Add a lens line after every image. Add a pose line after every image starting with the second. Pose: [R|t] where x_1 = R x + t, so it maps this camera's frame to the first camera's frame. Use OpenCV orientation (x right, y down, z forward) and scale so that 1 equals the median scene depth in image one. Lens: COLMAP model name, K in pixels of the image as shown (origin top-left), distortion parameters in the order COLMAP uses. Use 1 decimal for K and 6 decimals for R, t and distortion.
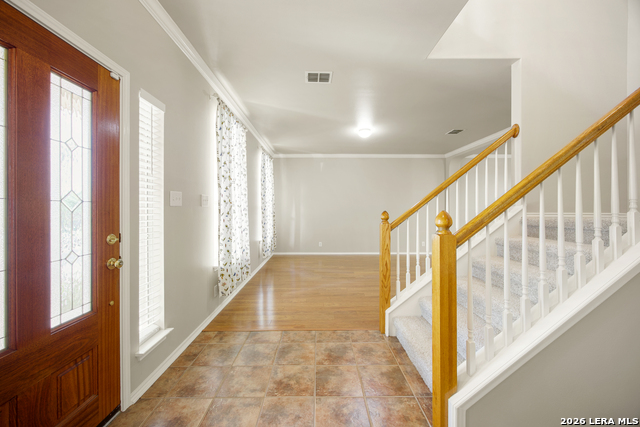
lens RADIAL K [[248.6, 0, 320.5], [0, 248.6, 208.1], [0, 0, 1]] dist [-0.005814, 0.001859]
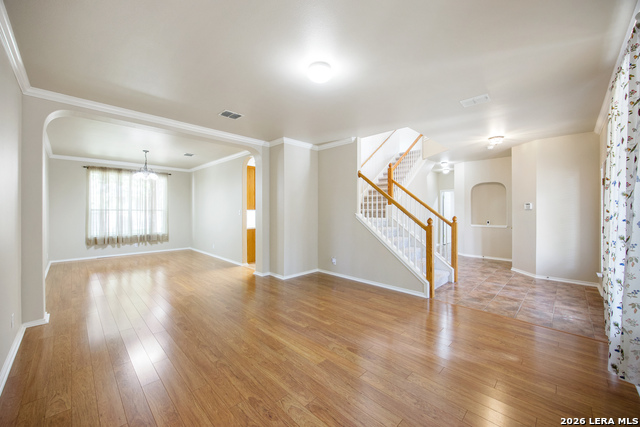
lens RADIAL K [[248.6, 0, 315.4], [0, 248.6, 212.3], [0, 0, 1]] dist [-0.005814, 0.001859]
pose [[-0.691083, -0.006903, 0.722742, -0.357434], [-0.005214, 0.999976, 0.004565, -0.028847], [-0.722757, -0.000614, -0.691102, 2.597194]]
